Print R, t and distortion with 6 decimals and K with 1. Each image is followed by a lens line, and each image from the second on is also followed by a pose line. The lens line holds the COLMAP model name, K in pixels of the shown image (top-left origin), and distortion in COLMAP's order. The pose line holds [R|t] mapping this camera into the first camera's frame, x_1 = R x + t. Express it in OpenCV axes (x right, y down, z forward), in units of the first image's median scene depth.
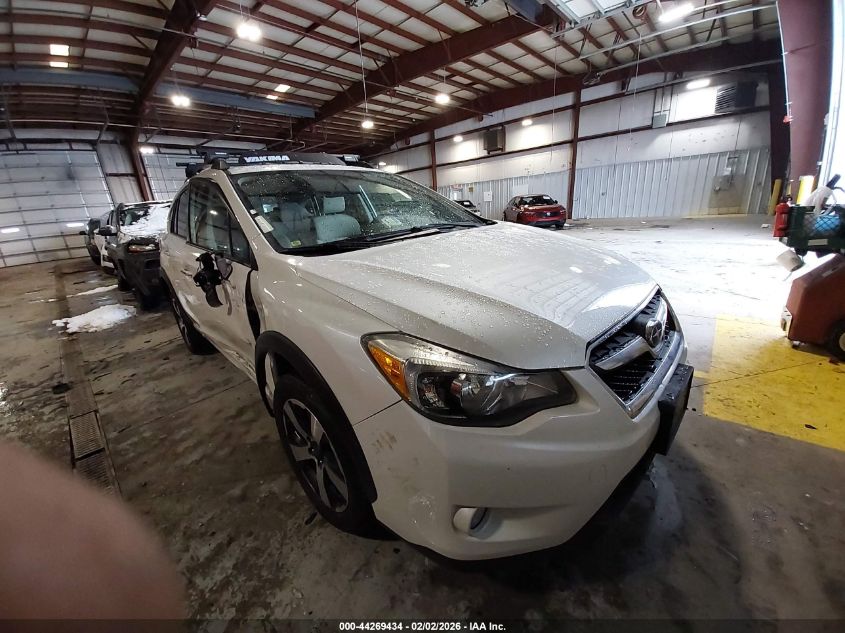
lens RADIAL K [[335.5, 0, 419.6], [0, 335.5, 319.2], [0, 0, 1]] dist [0.031914, -0.023850]
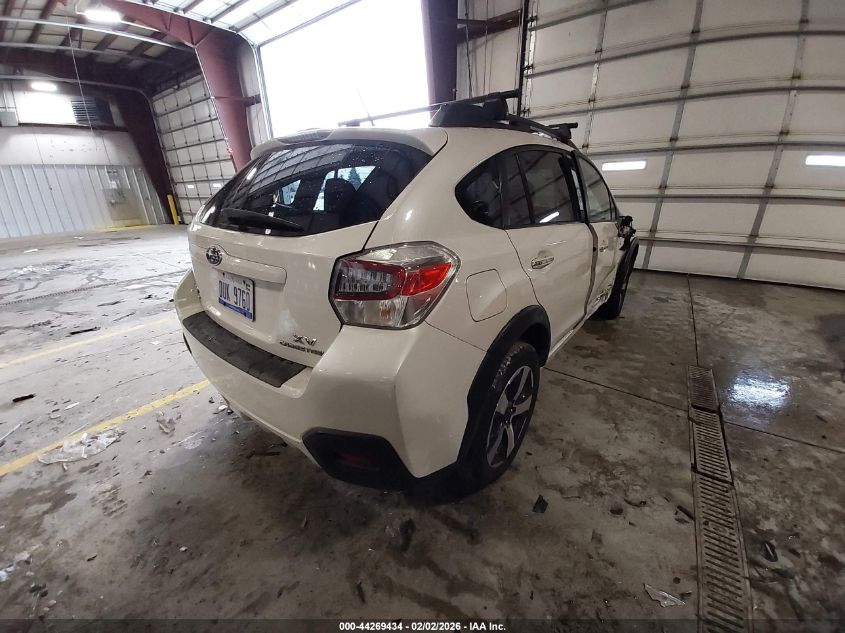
lens RADIAL K [[335.5, 0, 419.6], [0, 335.5, 319.2], [0, 0, 1]] dist [0.031914, -0.023850]
pose [[-0.139880, -0.284796, 0.948327, -1.149507], [0.334253, 0.887942, 0.315964, -0.322679], [-0.932045, 0.361178, -0.029012, 1.138010]]
